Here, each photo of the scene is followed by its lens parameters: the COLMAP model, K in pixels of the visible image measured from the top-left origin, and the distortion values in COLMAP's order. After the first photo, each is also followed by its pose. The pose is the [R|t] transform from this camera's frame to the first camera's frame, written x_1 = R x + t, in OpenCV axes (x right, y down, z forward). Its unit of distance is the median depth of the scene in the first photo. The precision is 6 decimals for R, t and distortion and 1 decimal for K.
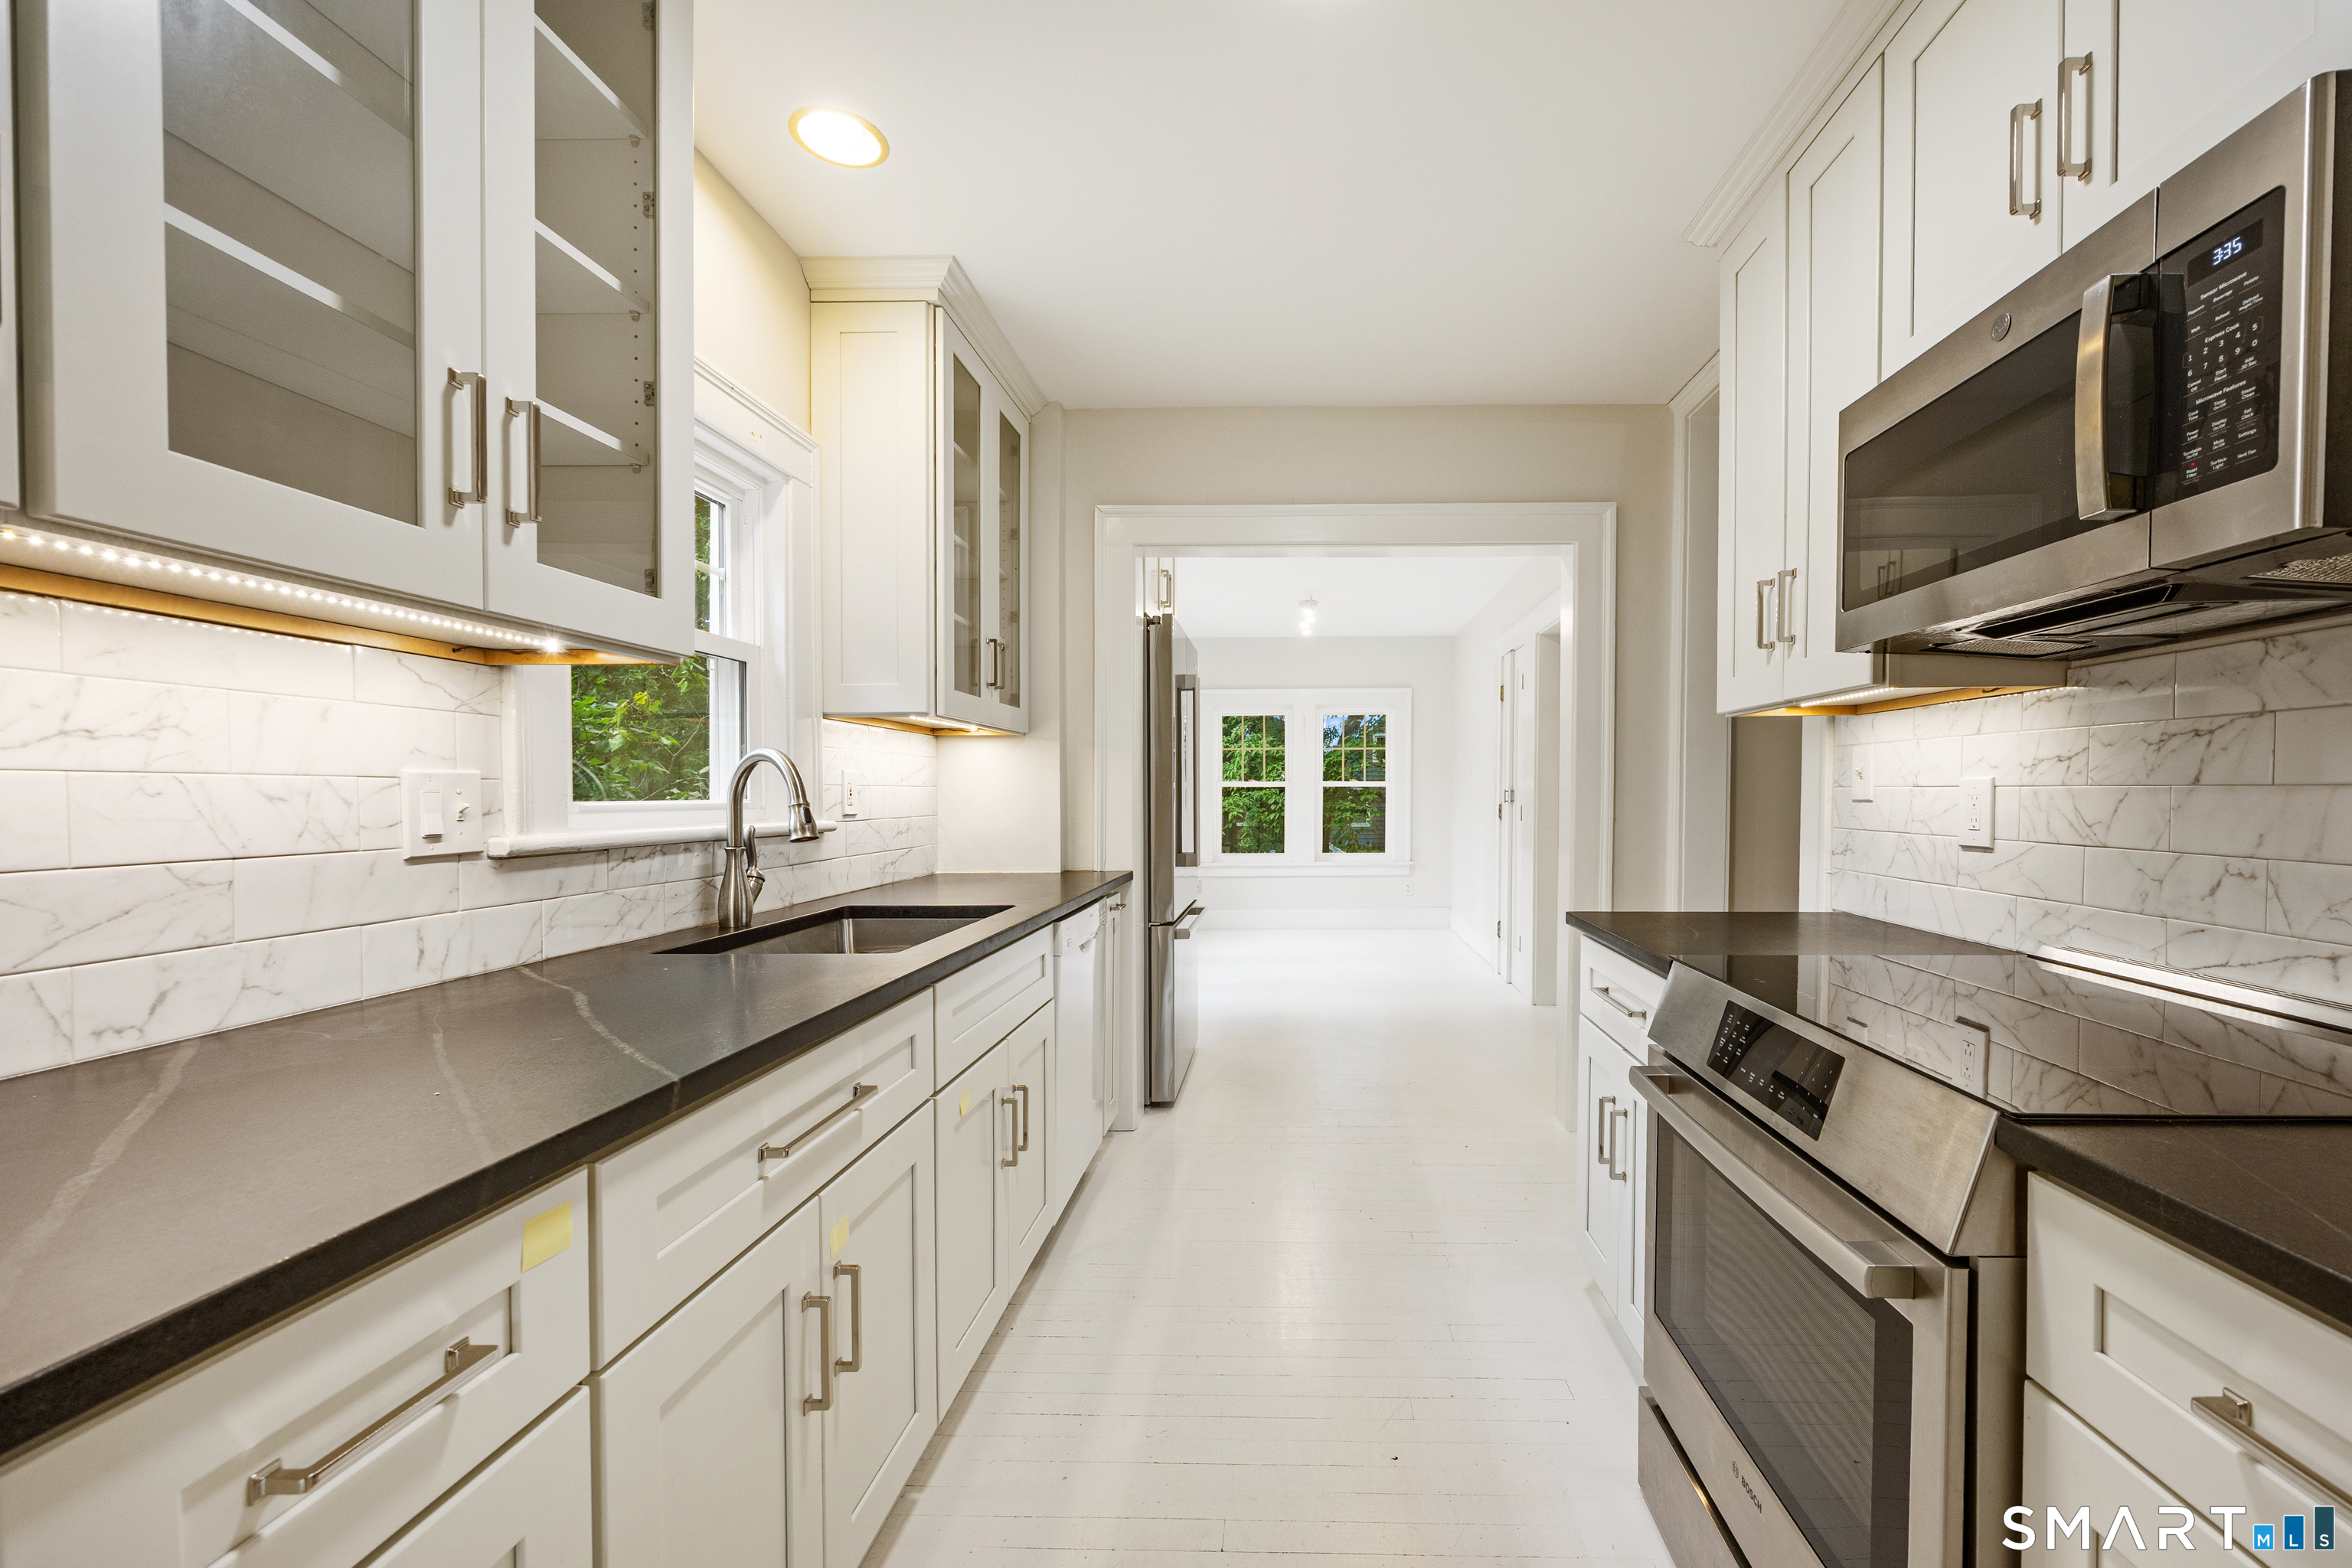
lens RADIAL K [[959.0, 0, 1281.6], [0, 959.0, 825.9], [0, 0, 1]] dist [0.002245, 0.000219]
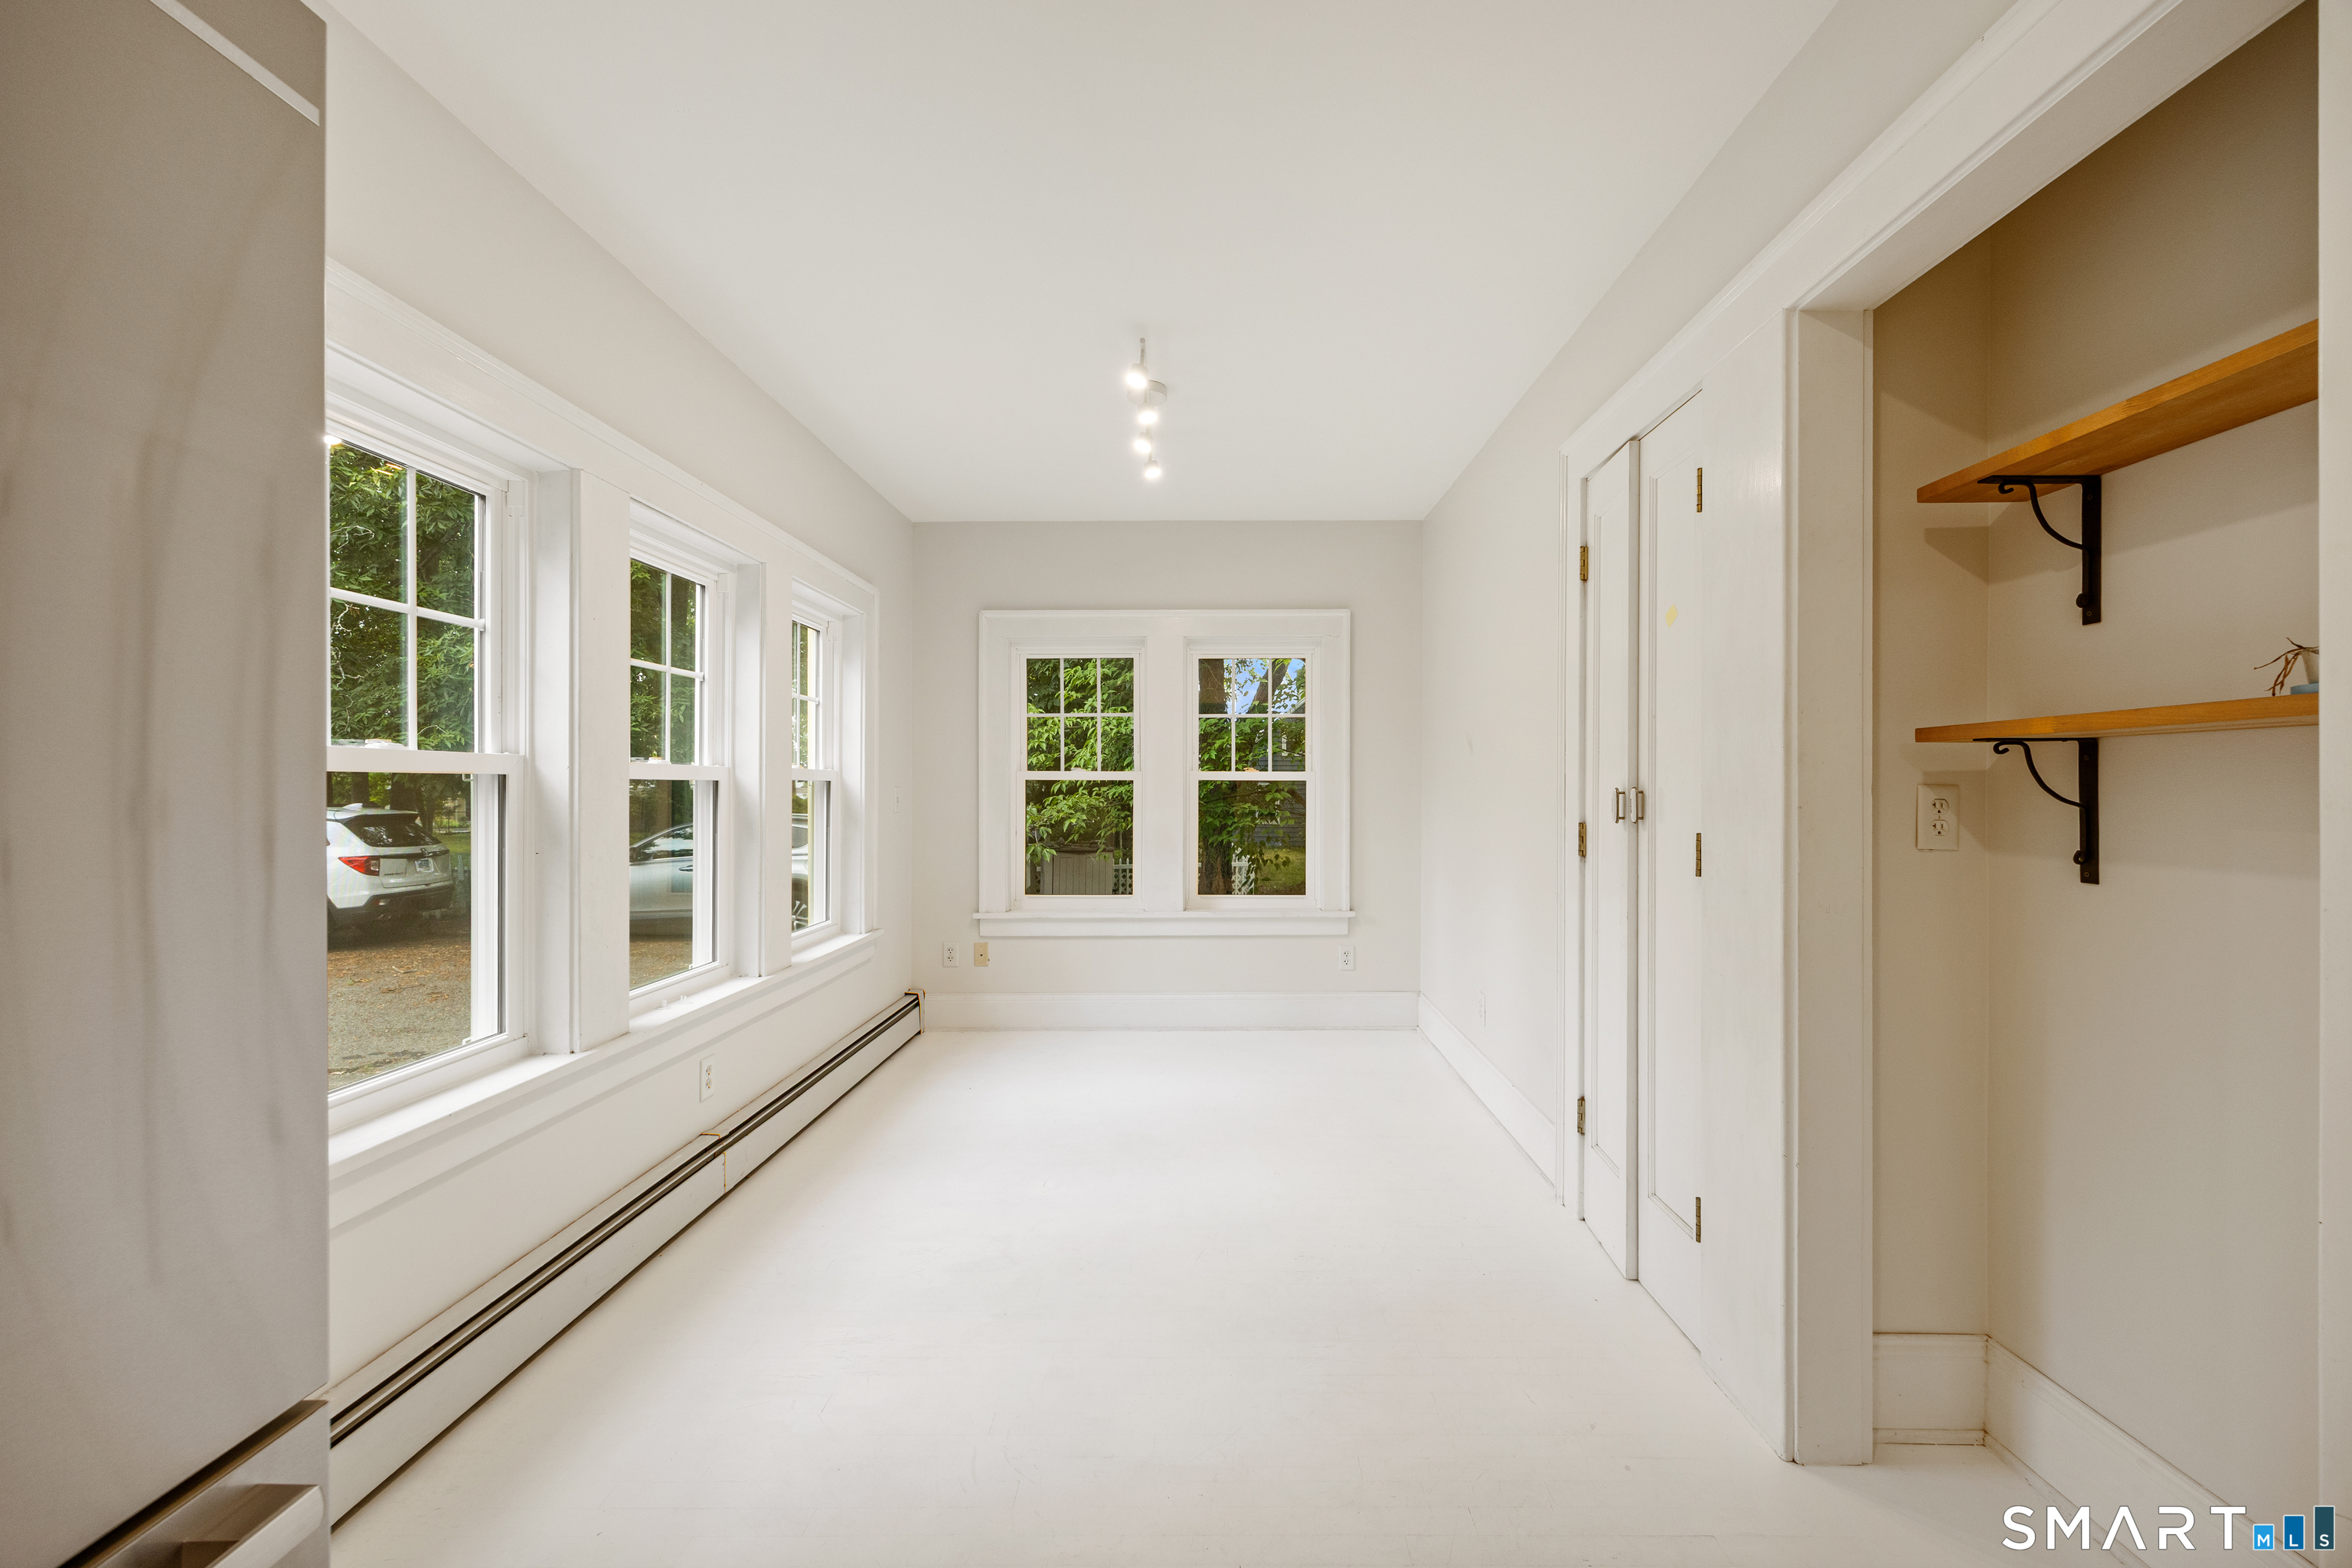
lens RADIAL K [[912.9, 0, 1181.1], [0, 912.9, 778.0], [0, 0, 1]] dist [0.000881, 0.000006]
pose [[0.999711, 0.001964, -0.023956, 0.219080], [-0.002964, 0.999122, -0.041781, -0.091168], [0.023853, 0.041840, 0.998840, 2.130245]]
